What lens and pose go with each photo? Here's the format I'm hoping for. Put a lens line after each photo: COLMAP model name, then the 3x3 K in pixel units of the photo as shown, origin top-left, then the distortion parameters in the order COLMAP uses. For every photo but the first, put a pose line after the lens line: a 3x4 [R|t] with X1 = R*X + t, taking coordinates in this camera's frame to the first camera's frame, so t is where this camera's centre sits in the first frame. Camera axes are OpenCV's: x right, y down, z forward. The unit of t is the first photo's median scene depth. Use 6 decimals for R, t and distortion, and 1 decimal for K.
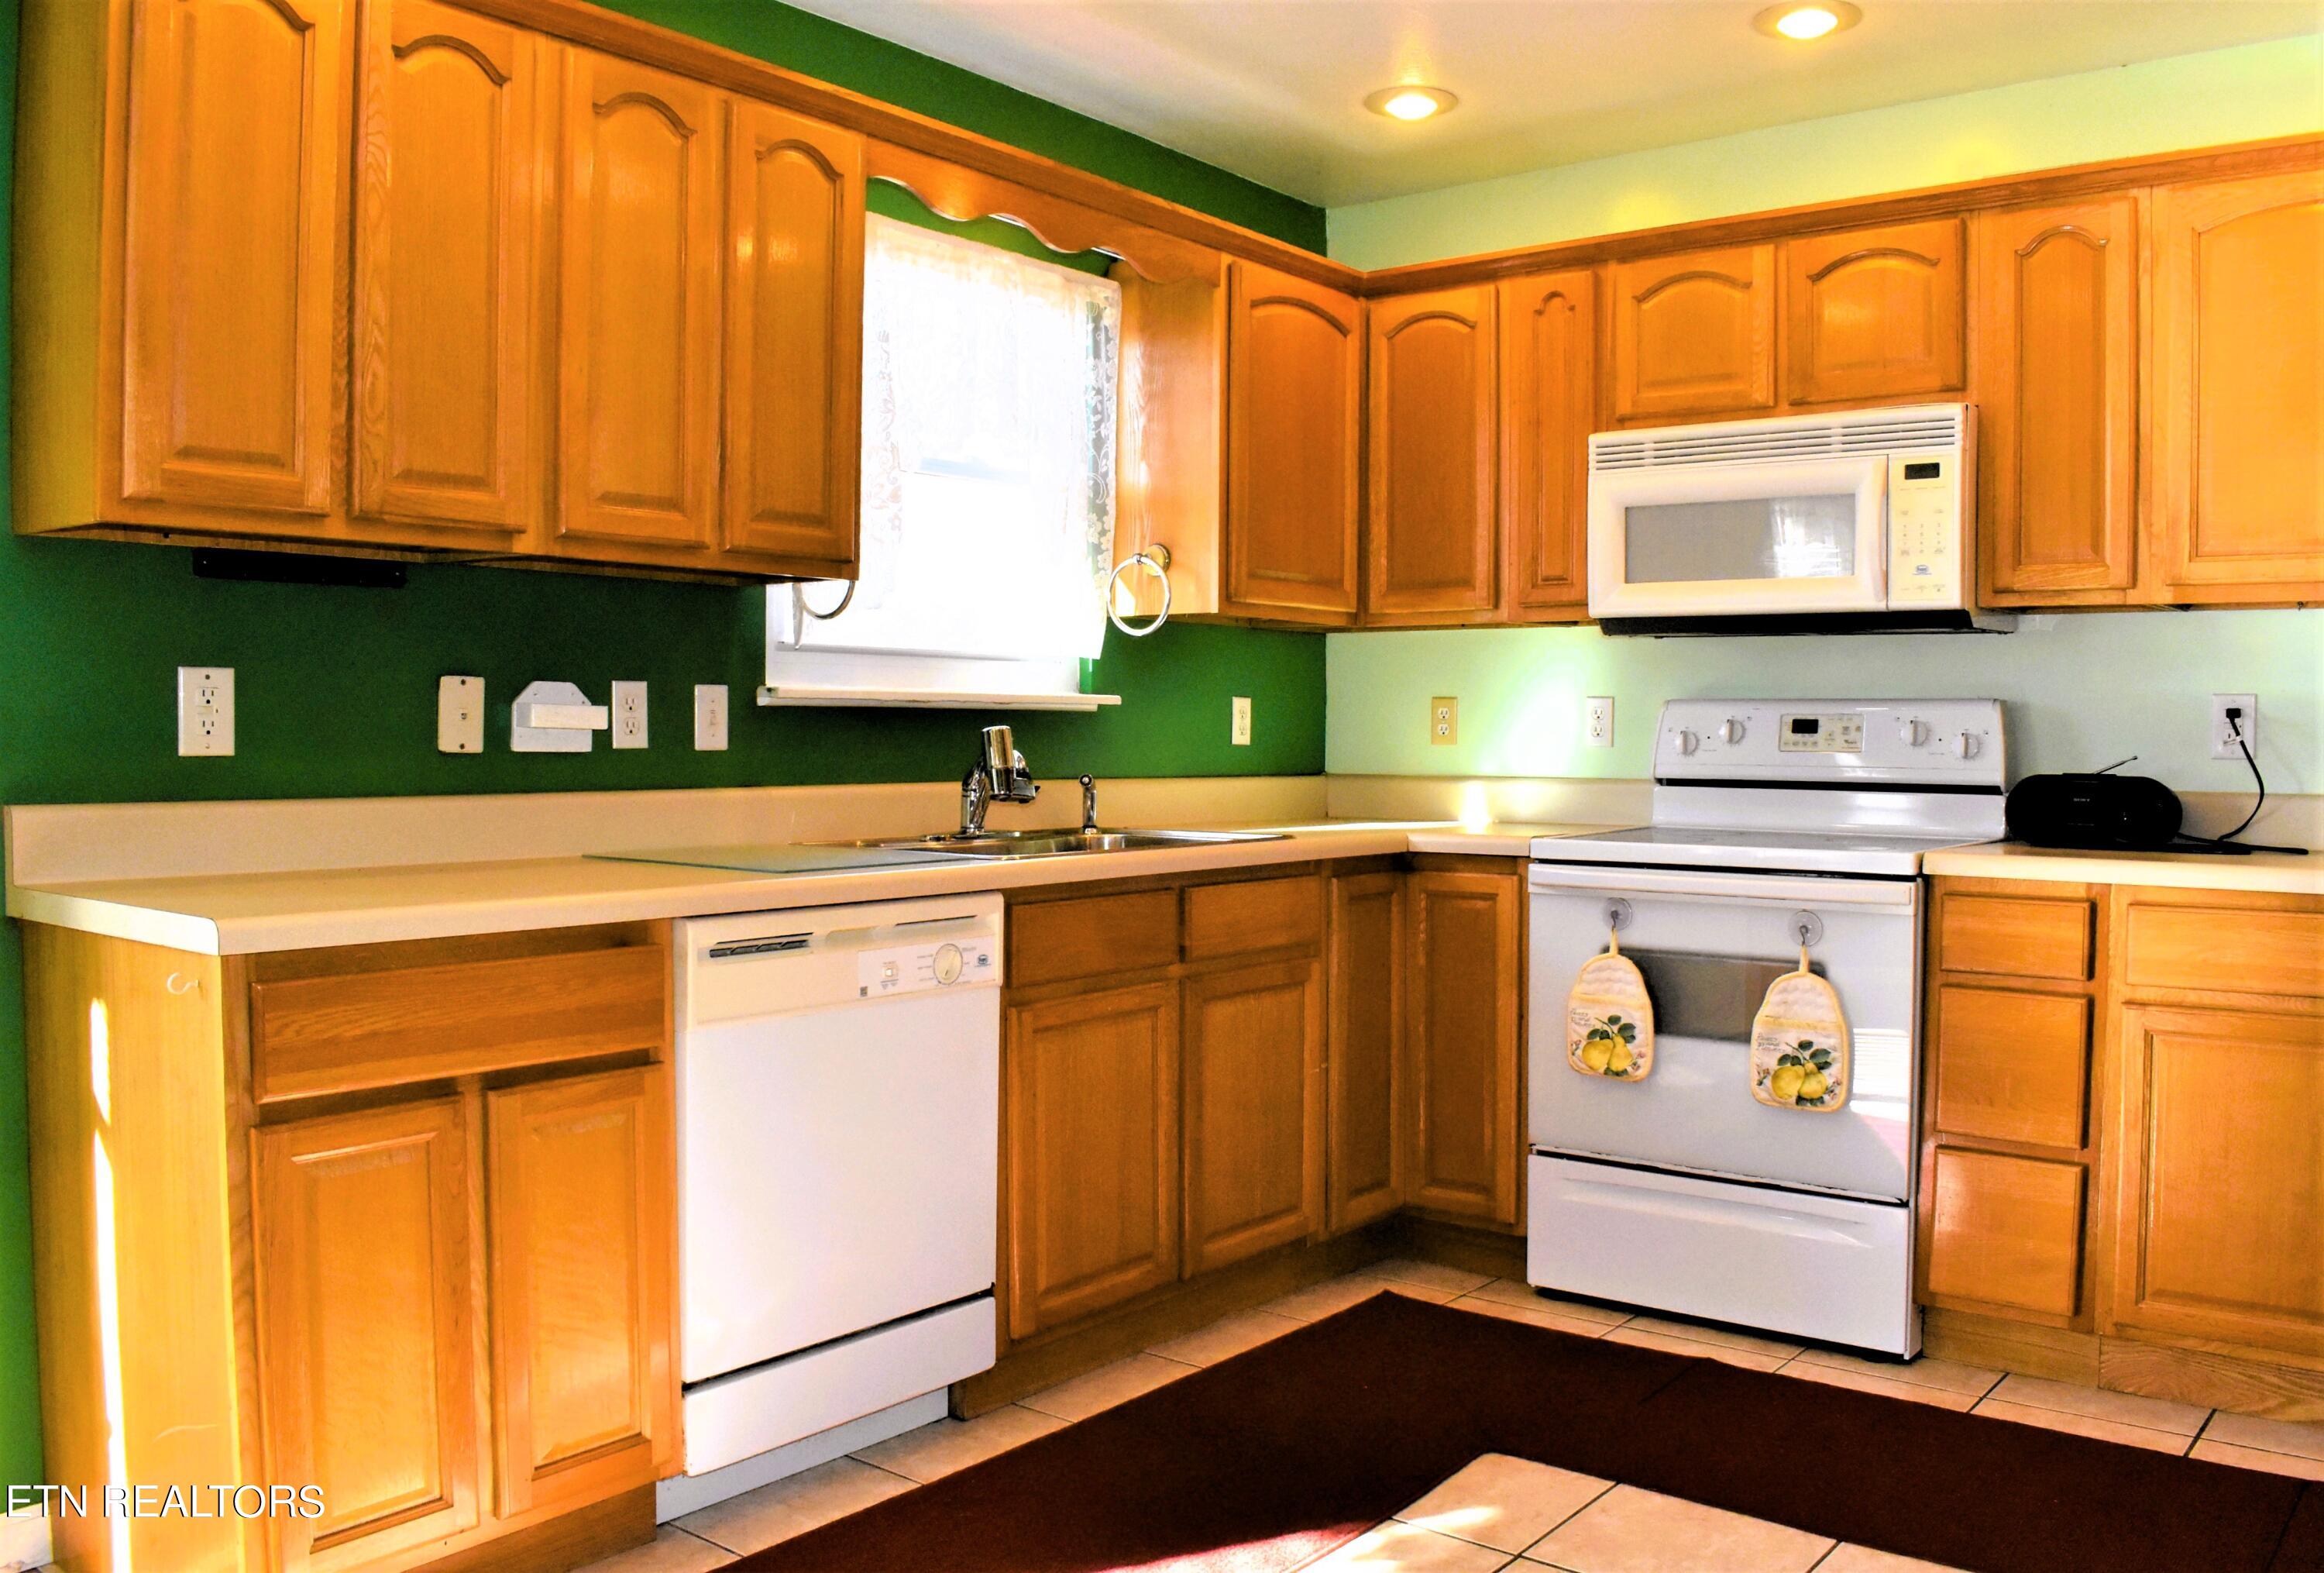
lens RADIAL K [[1936.8, 0, 1162.5], [0, 1936.8, 781.7], [0, 0, 1]] dist [-0.075291, -0.001579]
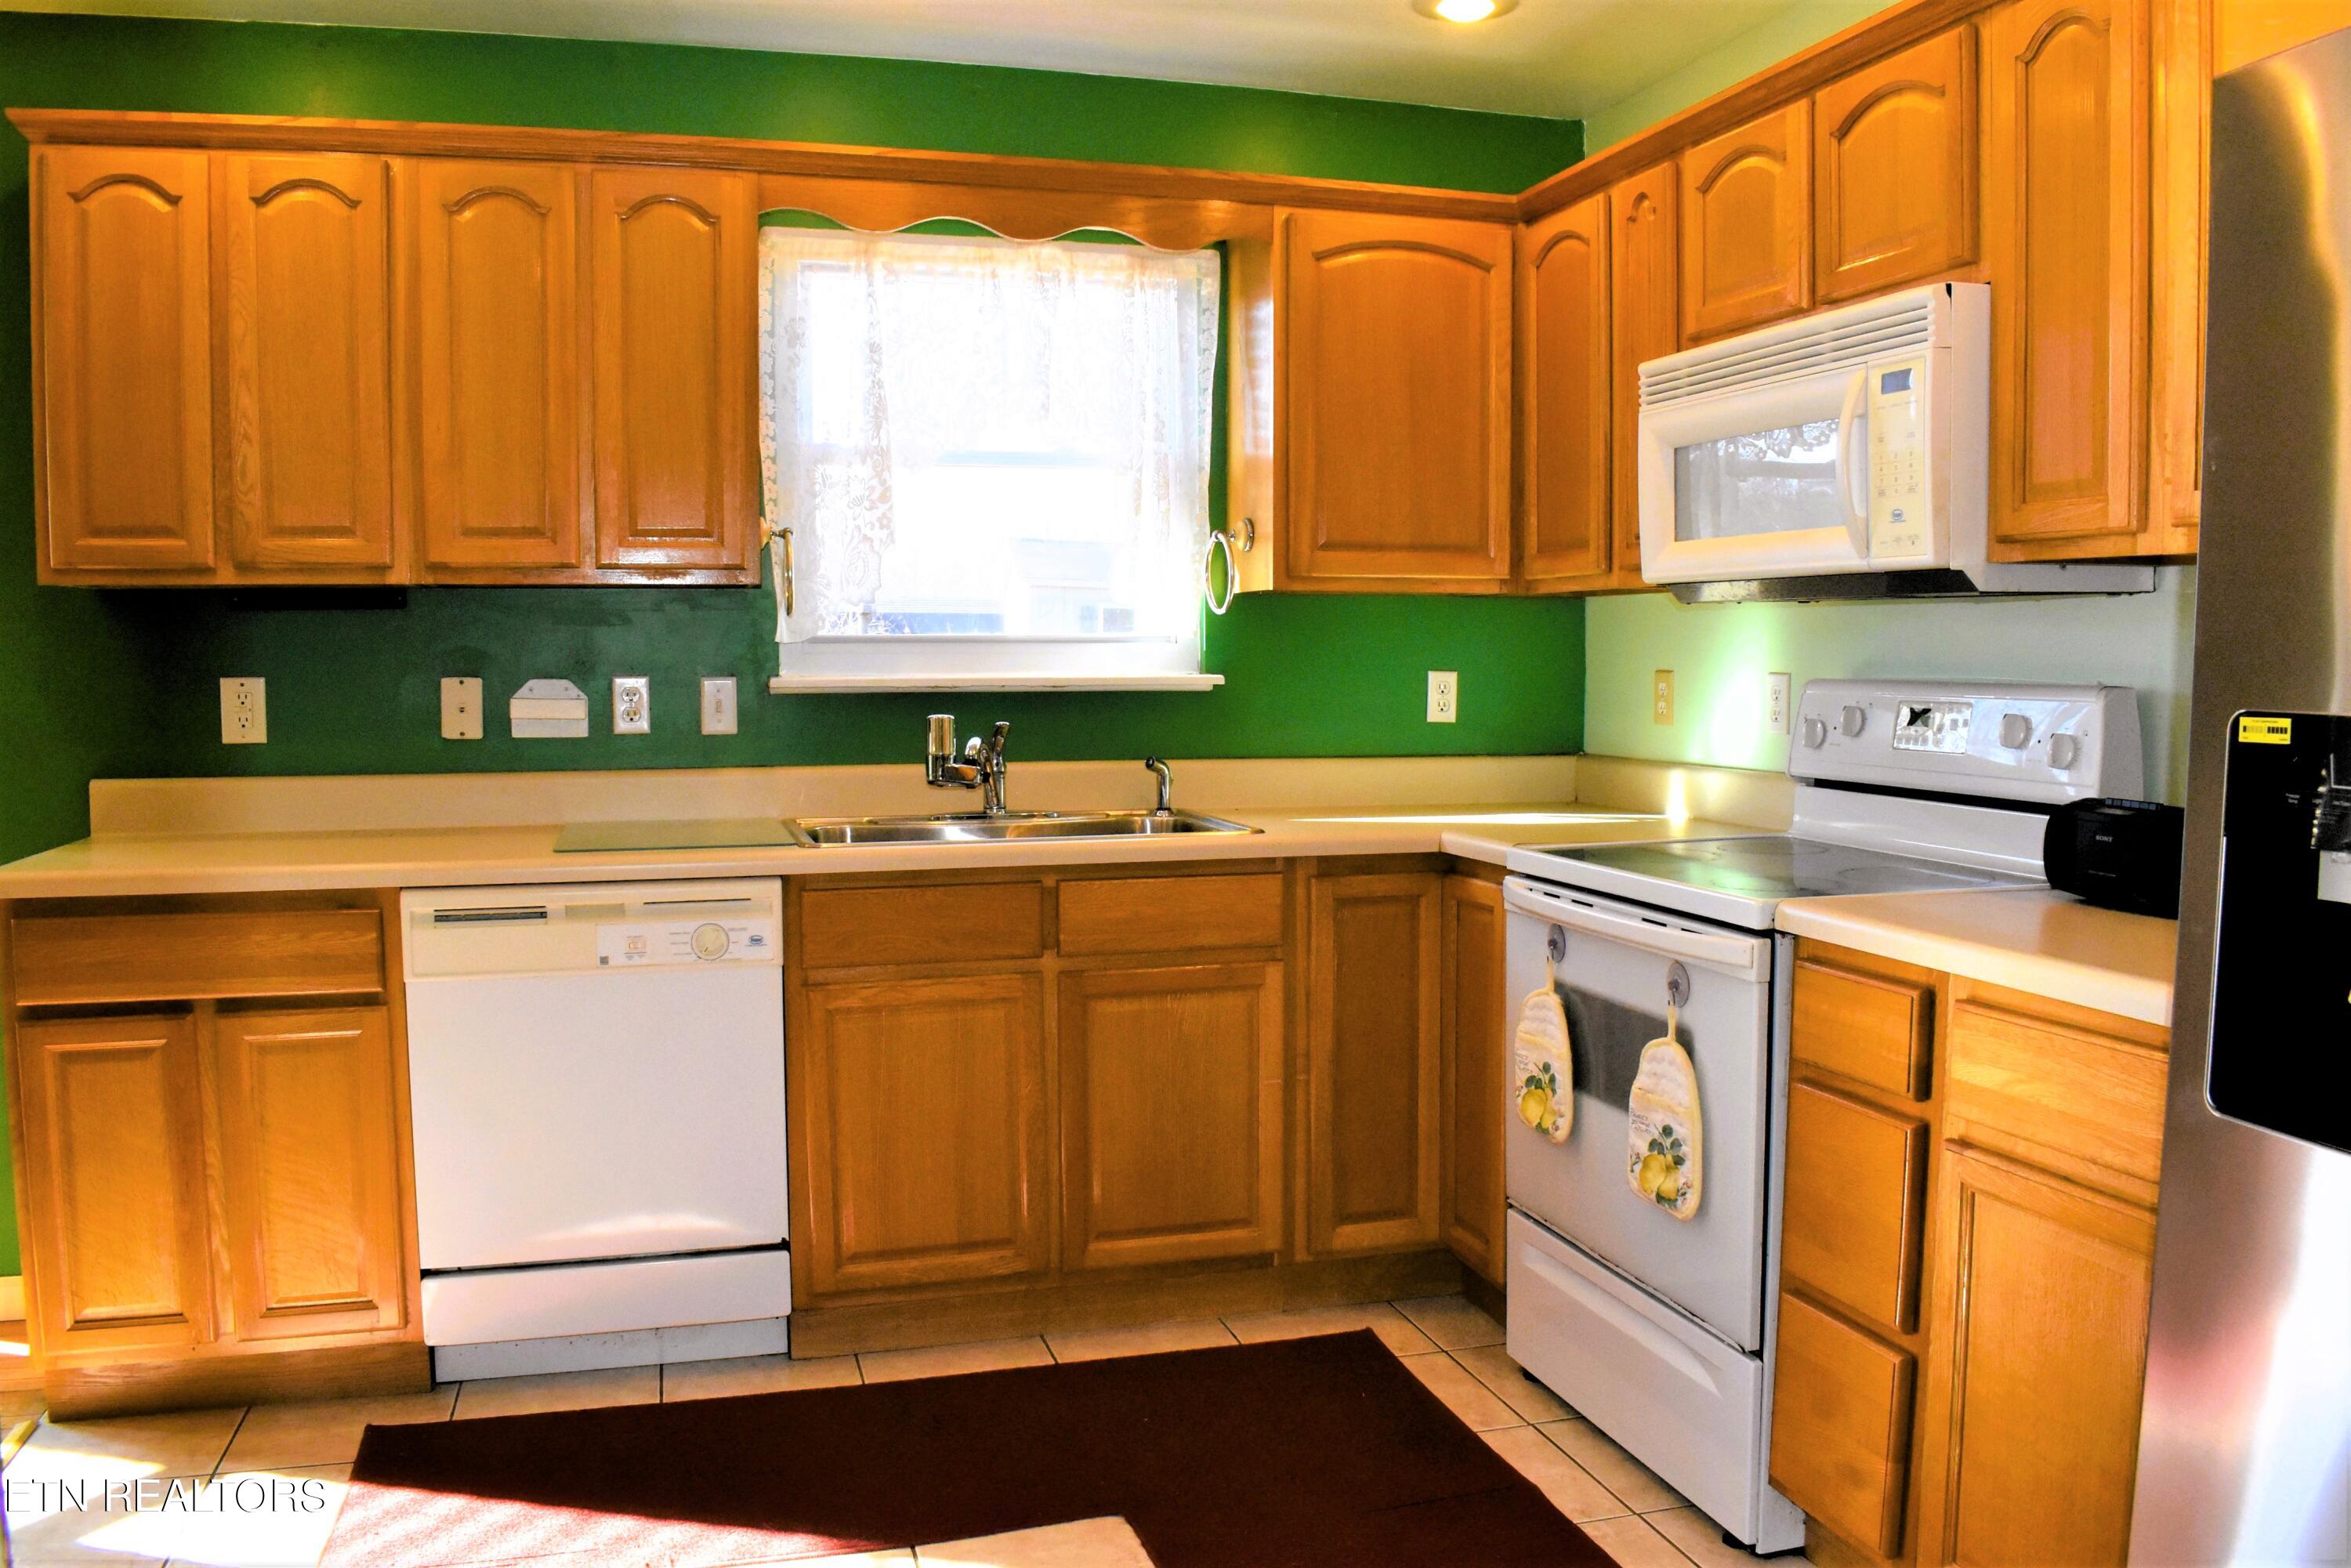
lens RADIAL K [[1837.2, 0, 1173.8], [0, 1837.2, 787.9], [0, 0, 1]] dist [-0.089782, -0.005838]
pose [[0.809805, 0.034903, -0.585660, 0.602962], [-0.008825, 0.998841, 0.047324, -0.037434], [0.586633, -0.033154, 0.809174, 0.277800]]
